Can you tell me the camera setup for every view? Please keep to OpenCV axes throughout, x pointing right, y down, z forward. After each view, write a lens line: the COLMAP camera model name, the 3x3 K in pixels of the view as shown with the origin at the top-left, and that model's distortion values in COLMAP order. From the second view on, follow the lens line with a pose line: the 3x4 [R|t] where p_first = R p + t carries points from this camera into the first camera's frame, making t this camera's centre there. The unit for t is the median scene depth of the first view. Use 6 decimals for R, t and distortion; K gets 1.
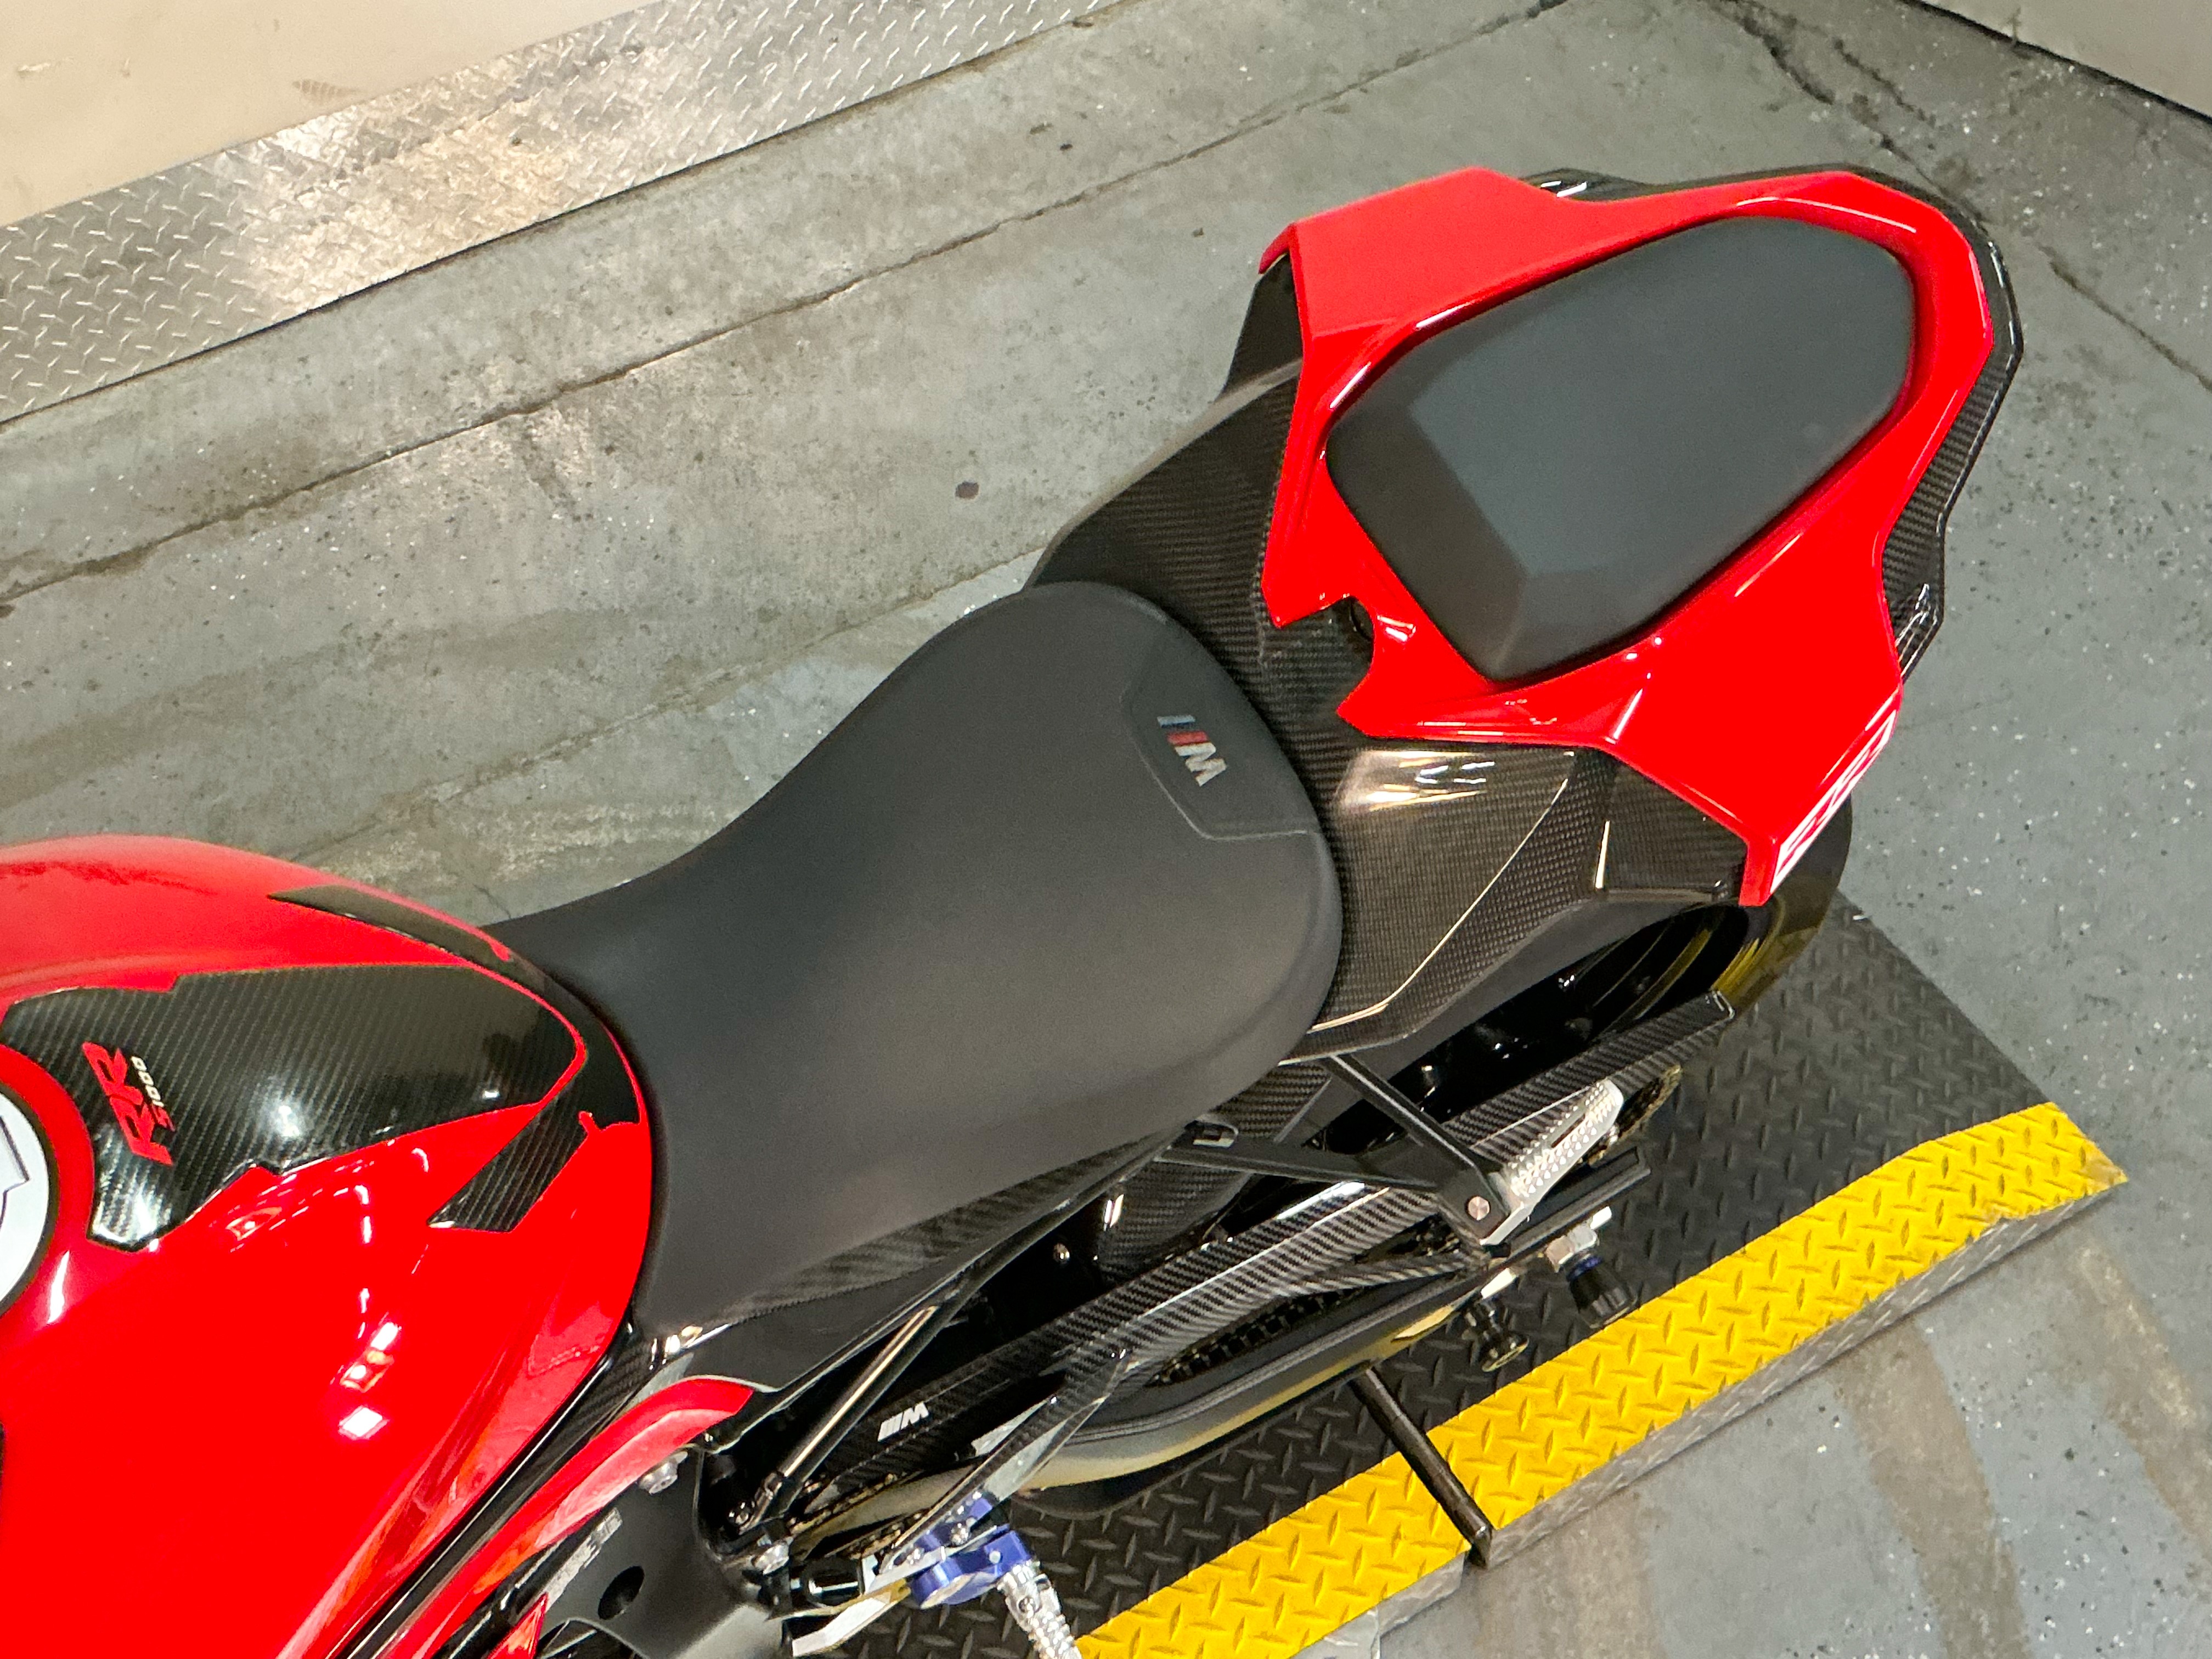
lens RADIAL K [[2698.8, 0, 1106.0], [0, 2698.8, 829.5], [0, 0, 1]] dist [0.145632, -0.277594]
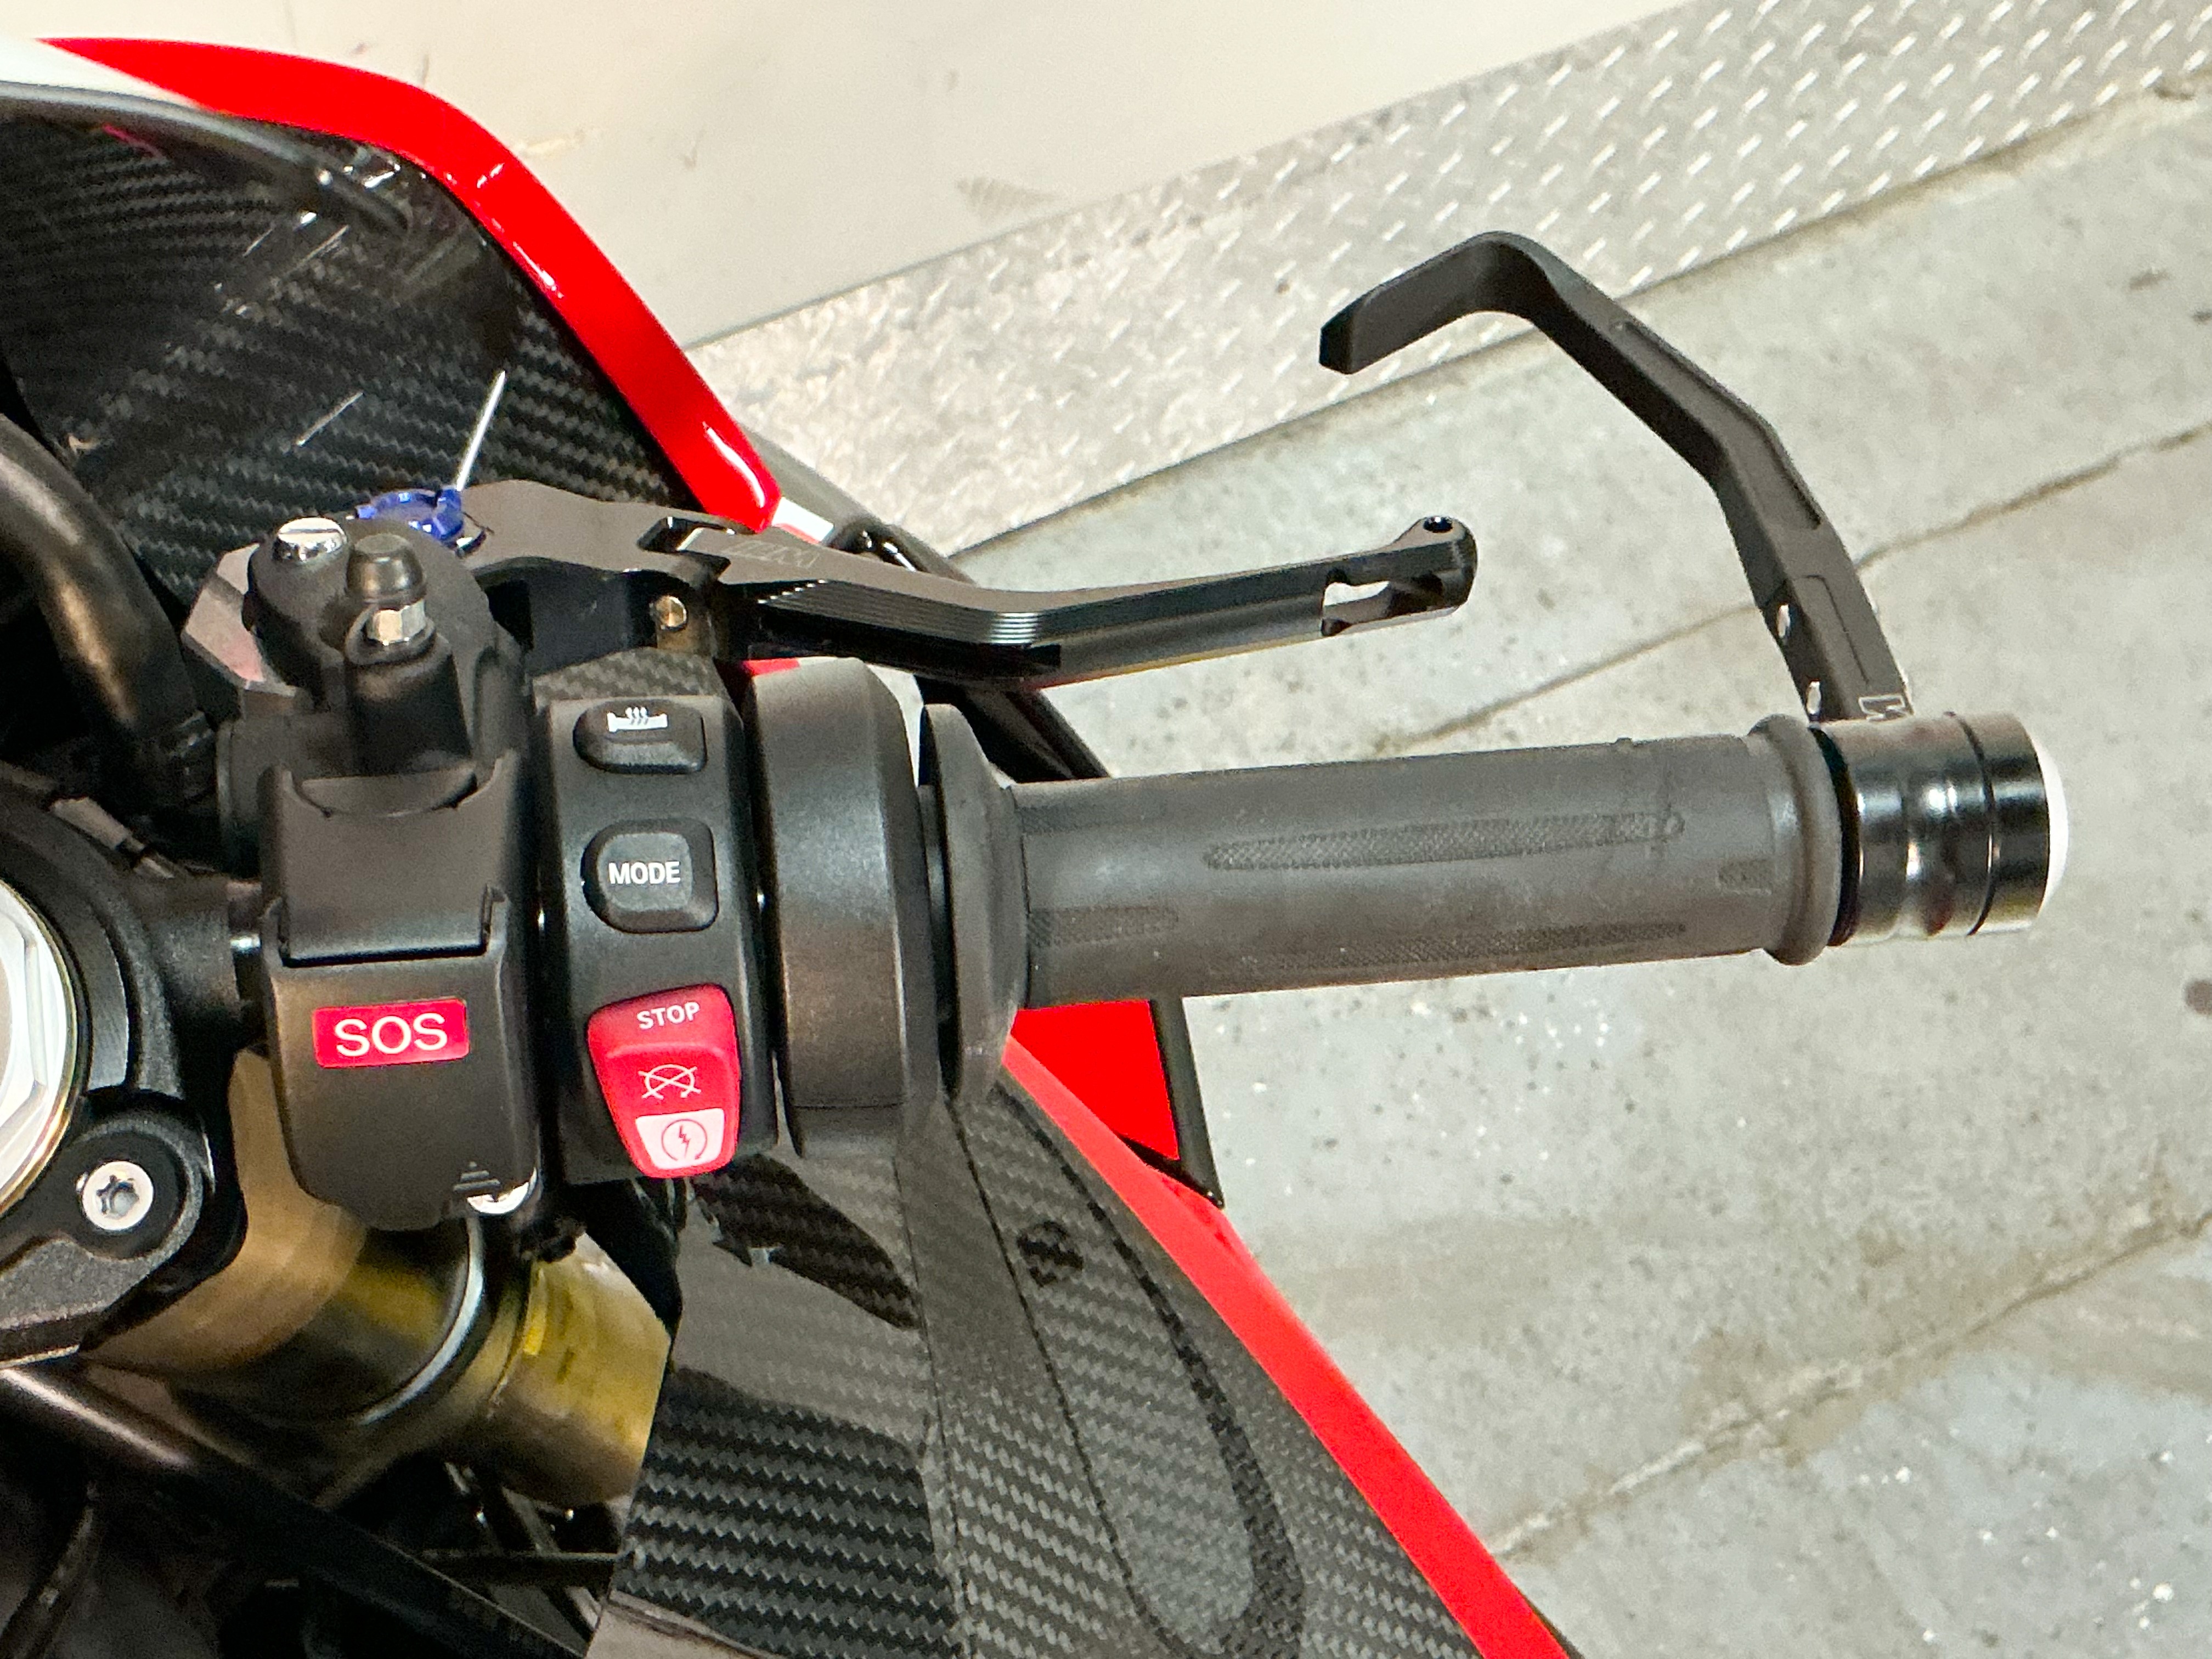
lens RADIAL K [[3294.5, 0, 1106.0], [0, 3294.5, 829.5], [0, 0, 1]] dist [0.193384, -0.527965]
pose [[0.998776, 0.048531, -0.009555, -0.238836], [-0.048800, 0.998350, -0.030263, -0.117674], [0.008070, 0.030692, 0.999496, 0.323192]]
